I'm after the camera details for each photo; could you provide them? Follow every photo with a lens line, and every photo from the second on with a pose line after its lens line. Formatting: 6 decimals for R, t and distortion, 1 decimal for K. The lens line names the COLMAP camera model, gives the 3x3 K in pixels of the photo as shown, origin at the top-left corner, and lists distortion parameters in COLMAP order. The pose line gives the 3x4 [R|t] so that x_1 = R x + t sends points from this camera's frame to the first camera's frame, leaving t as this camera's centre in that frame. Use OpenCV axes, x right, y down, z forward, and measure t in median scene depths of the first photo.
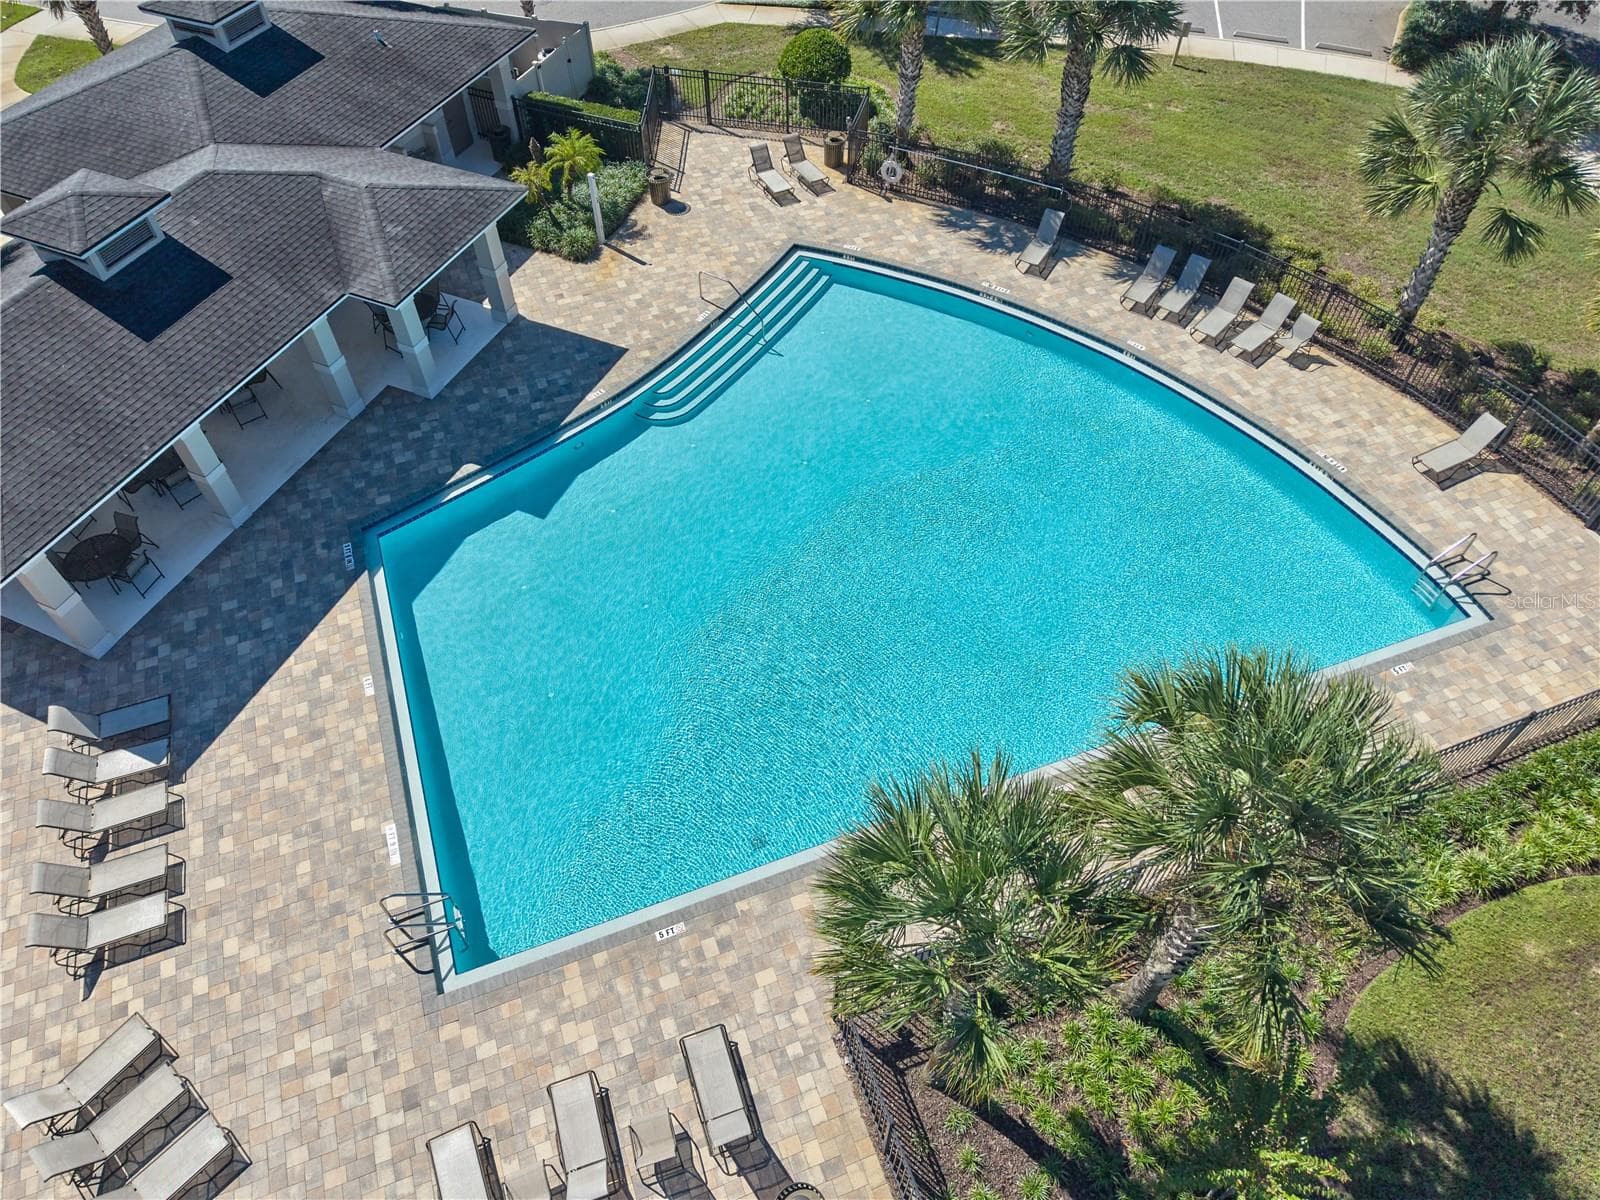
lens RADIAL K [[1088.3, 0, 790.6], [0, 1088.3, 617.4], [0, 0, 1]] dist [0.004557, -0.001933]
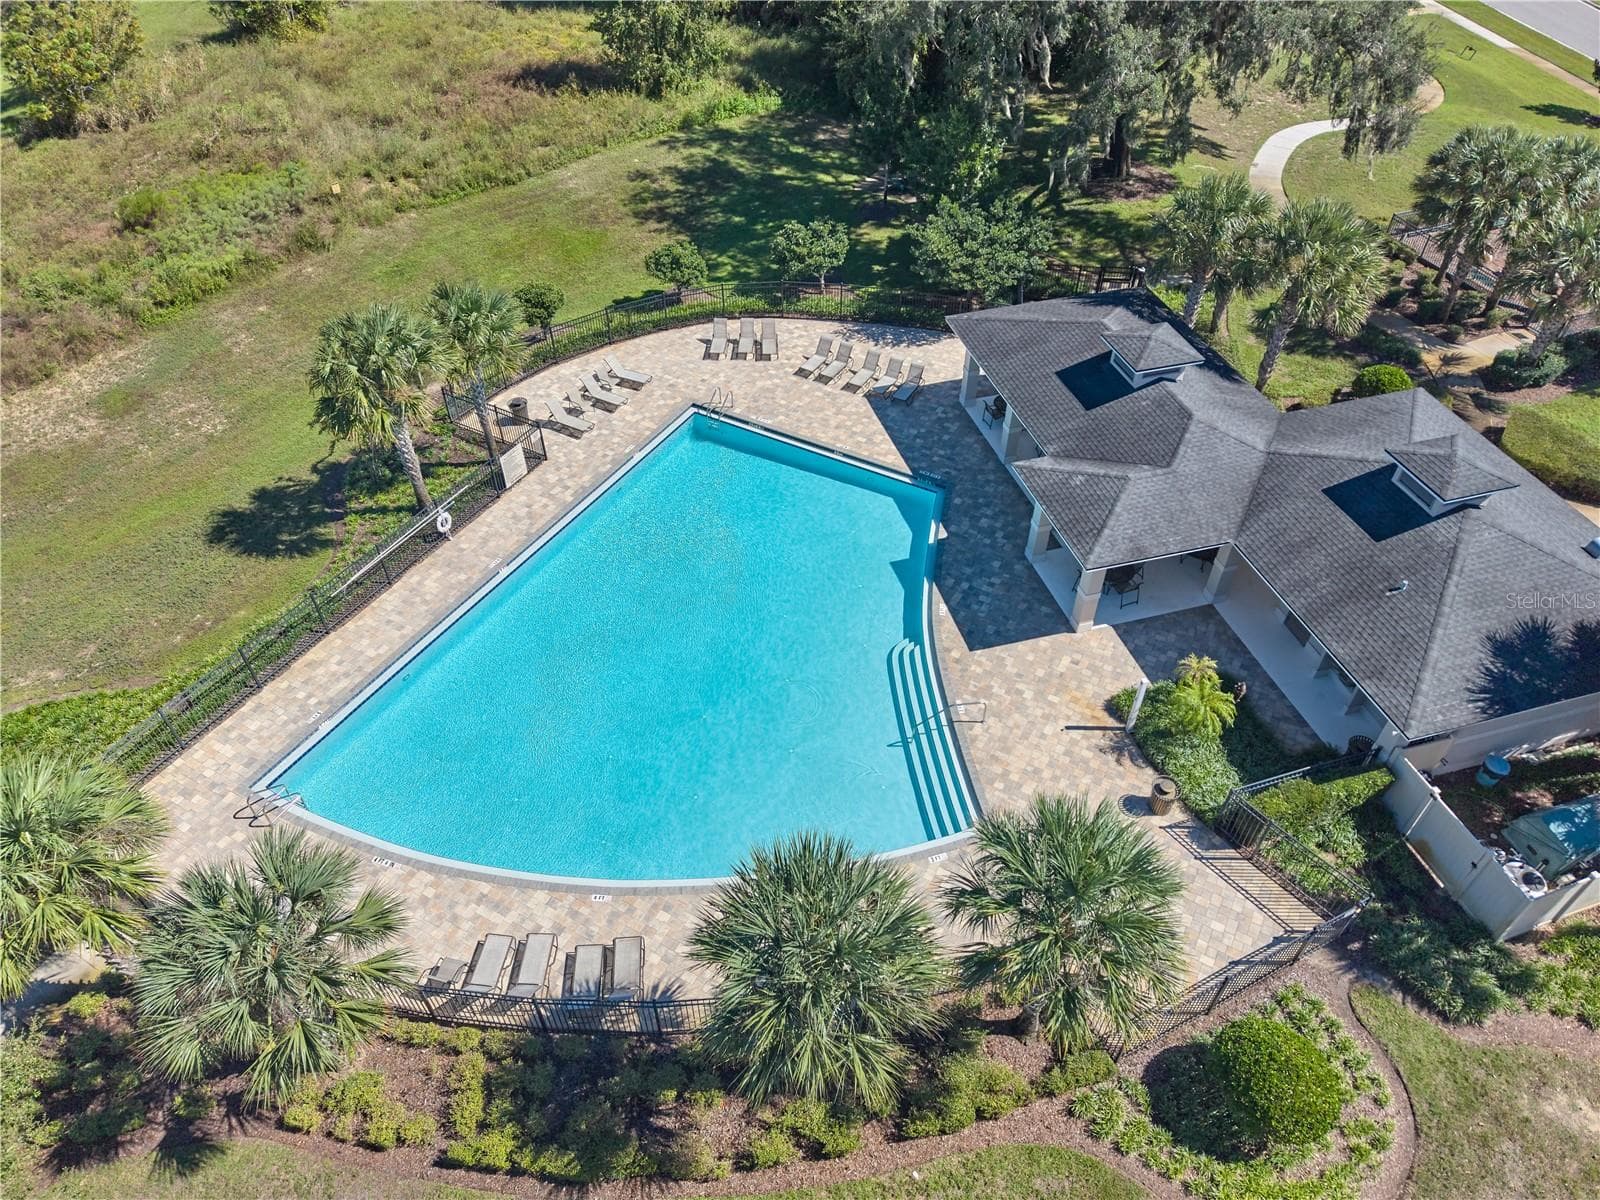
lens RADIAL K [[1048.4, 0, 804.8], [0, 1048.4, 598.3], [0, 0, 1]] dist [0.076066, -0.082599]
pose [[-0.759430, 0.466297, -0.453689, 0.465320], [-0.498678, 0.030657, 0.866245, -1.109061], [0.417836, 0.884097, 0.209250, 0.604498]]
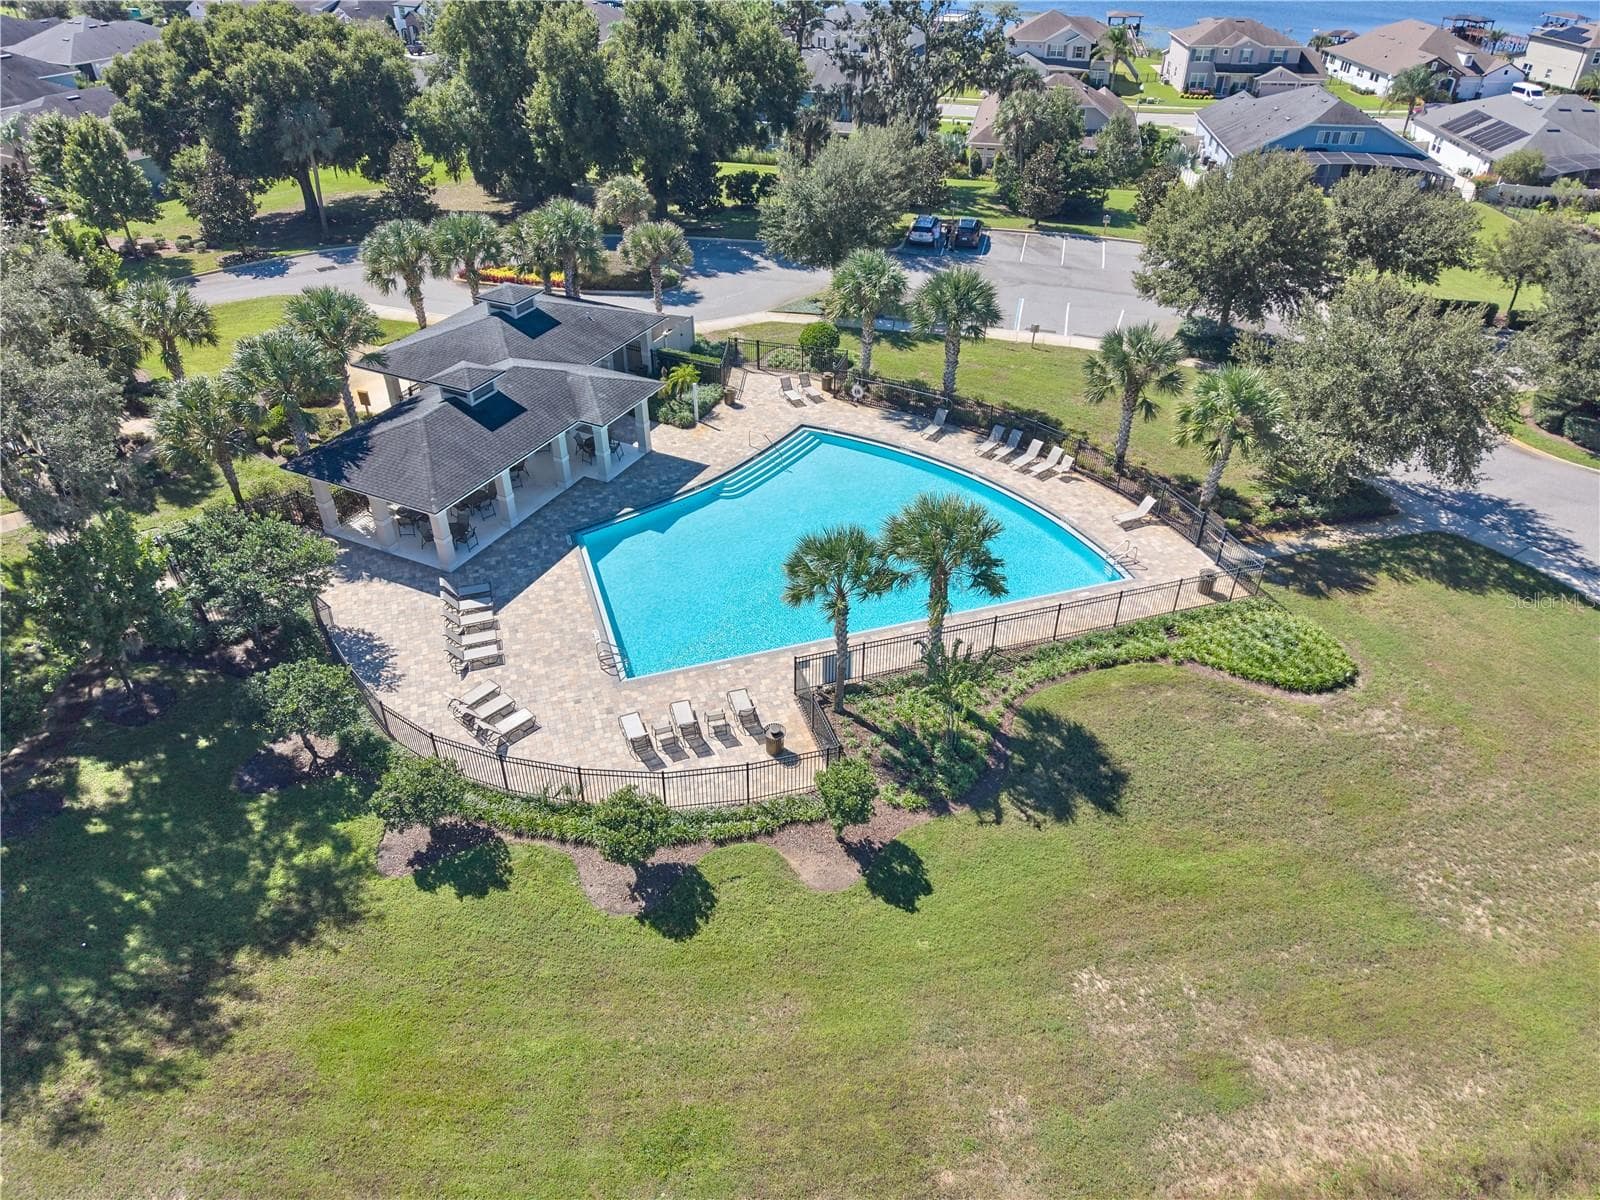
lens RADIAL K [[1048.4, 0, 804.8], [0, 1048.4, 598.3], [0, 0, 1]] dist [0.076066, -0.082599]
pose [[0.999368, 0.028248, -0.021598, 0.059619], [-0.032990, 0.963212, -0.266710, 0.442730], [0.013269, 0.267254, 0.963535, -0.673055]]
